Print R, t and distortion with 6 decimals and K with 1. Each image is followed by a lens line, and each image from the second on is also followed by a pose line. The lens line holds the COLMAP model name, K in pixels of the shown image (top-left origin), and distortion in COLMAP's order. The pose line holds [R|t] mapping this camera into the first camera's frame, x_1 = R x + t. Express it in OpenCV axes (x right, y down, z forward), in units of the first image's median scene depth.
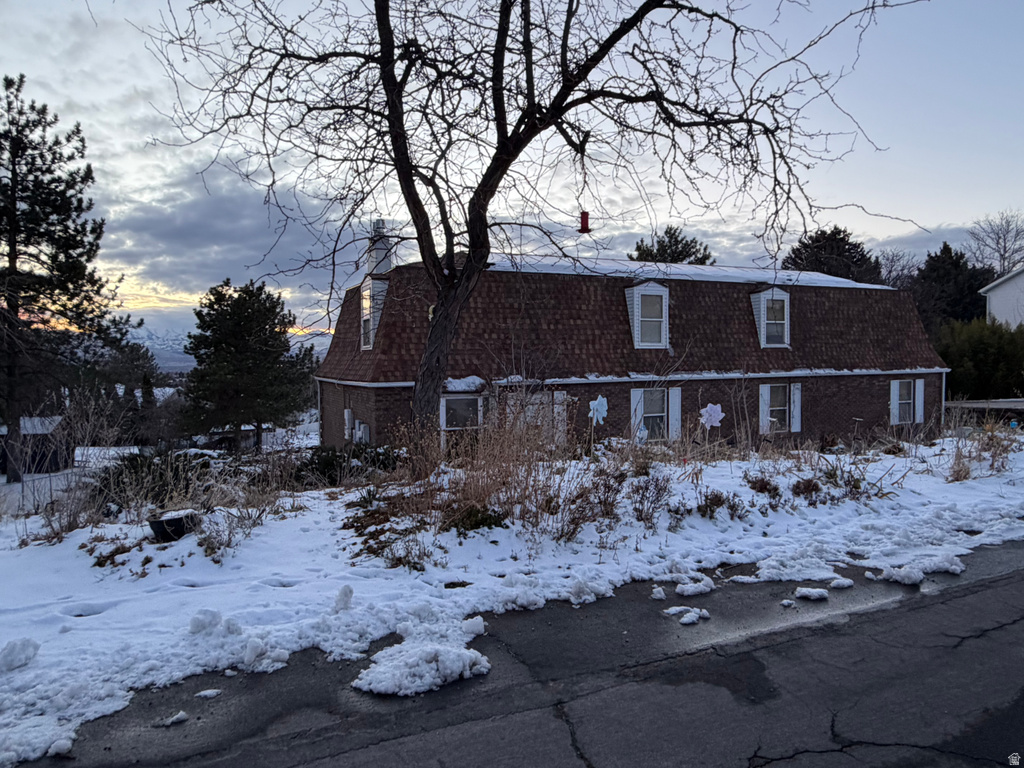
lens RADIAL K [[690.0, 0, 503.6], [0, 690.0, 379.6], [0, 0, 1]] dist [-0.008440, 0.012473]
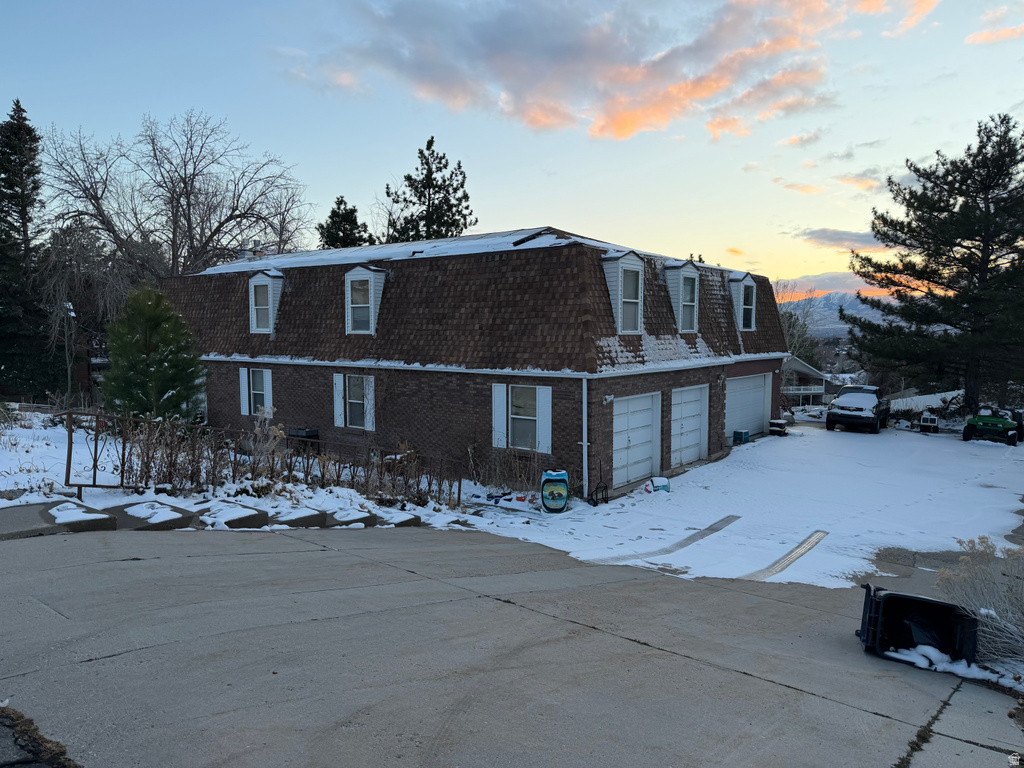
lens RADIAL K [[710.5, 0, 507.1], [0, 710.5, 385.3], [0, 0, 1]] dist [0.055778, -0.069737]
pose [[0.496123, 0.077145, -0.864818, 1.244645], [-0.039209, 0.997019, 0.066445, -0.047345], [0.867367, 0.000944, 0.497669, 0.679380]]
